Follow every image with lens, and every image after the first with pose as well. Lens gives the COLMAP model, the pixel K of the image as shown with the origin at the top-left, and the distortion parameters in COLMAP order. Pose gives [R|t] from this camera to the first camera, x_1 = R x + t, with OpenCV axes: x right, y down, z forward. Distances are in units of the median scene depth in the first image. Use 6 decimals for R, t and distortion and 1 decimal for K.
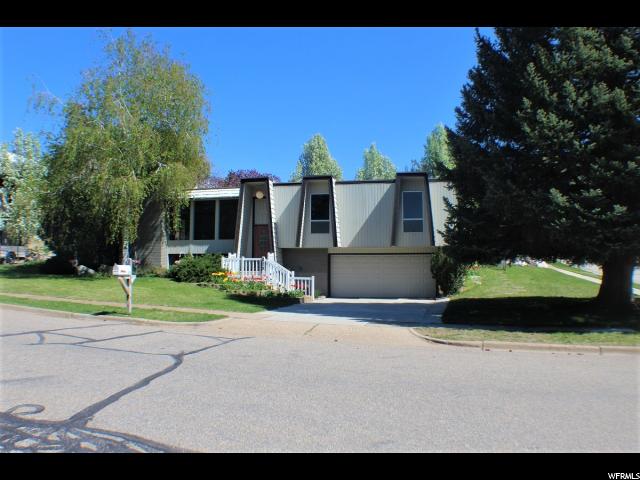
lens RADIAL K [[537.8, 0, 320.0], [0, 537.8, 240.0], [0, 0, 1]] dist [-0.186466, 0.016076]
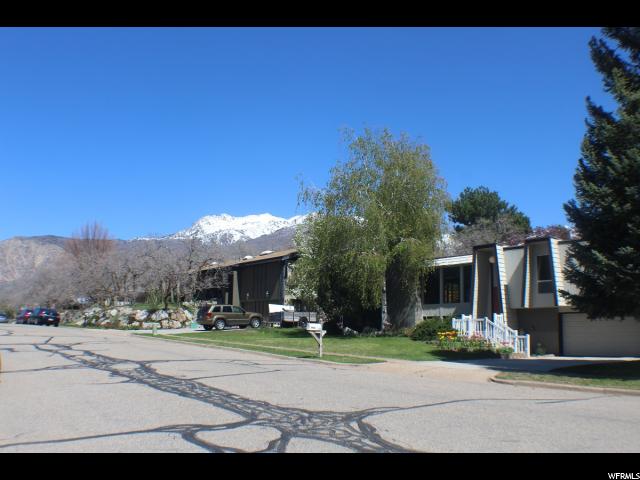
lens RADIAL K [[609.3, 0, 305.3], [0, 609.3, 216.4], [0, 0, 1]] dist [-0.190755, 0.094032]
pose [[0.788099, -0.107092, -0.606160, 0.348231], [0.018377, 0.988404, -0.150731, 0.004625], [0.615274, 0.107651, 0.780929, -0.185778]]
